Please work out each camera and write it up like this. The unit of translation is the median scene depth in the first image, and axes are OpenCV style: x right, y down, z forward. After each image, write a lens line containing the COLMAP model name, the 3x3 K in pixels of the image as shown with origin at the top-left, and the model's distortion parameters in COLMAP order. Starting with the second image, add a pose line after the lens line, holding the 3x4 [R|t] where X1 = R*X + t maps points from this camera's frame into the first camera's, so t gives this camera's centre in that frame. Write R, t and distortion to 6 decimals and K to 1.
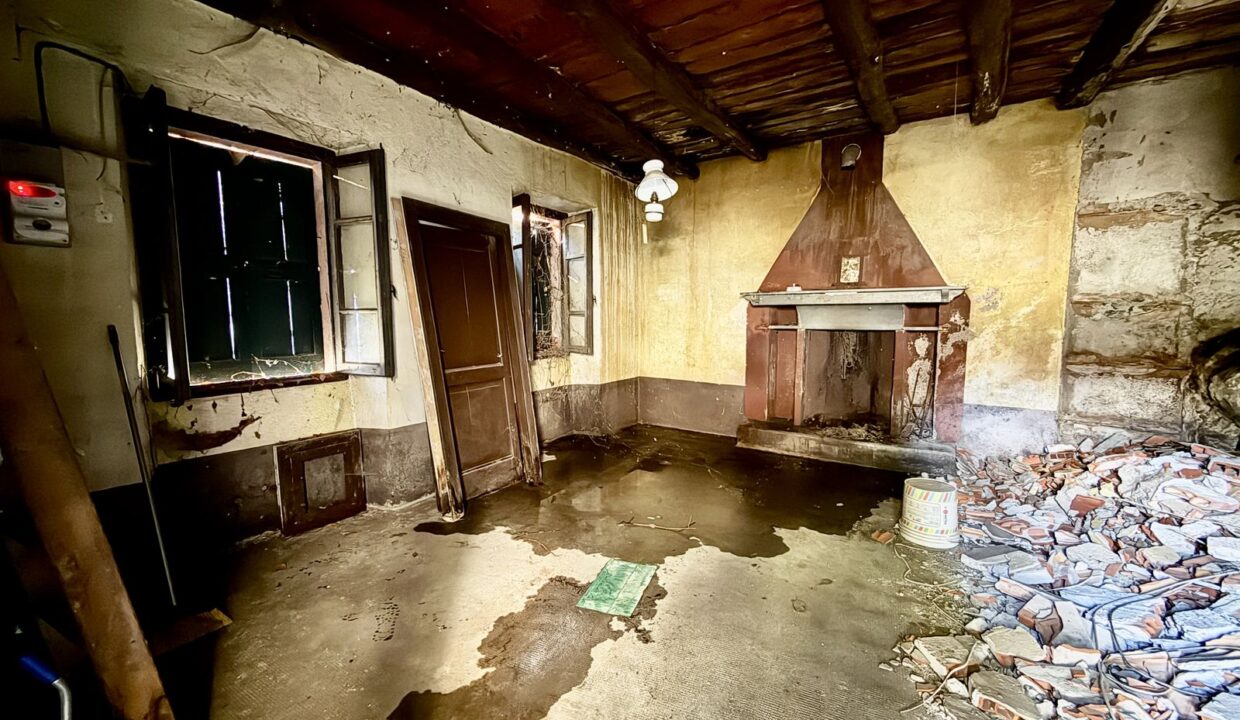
lens RADIAL K [[484.6, 0, 615.9], [0, 484.6, 360.4], [0, 0, 1]] dist [-0.000328, -0.000059]
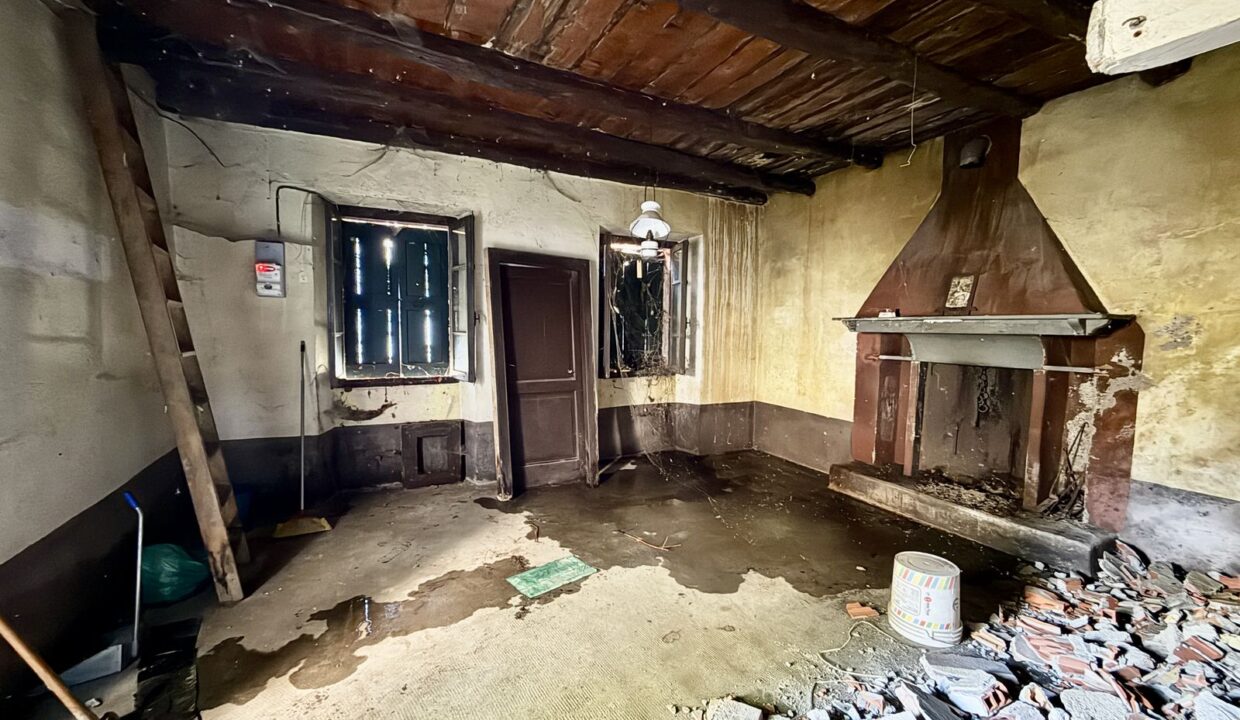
lens RADIAL K [[484.6, 0, 618.9], [0, 484.6, 360.7], [0, 0, 1]] dist [-0.000328, -0.000059]
pose [[0.873553, 0.049451, -0.484210, 0.427381], [-0.062717, 0.997968, -0.011228, -0.029880], [0.482671, 0.040176, 0.874880, 0.022120]]
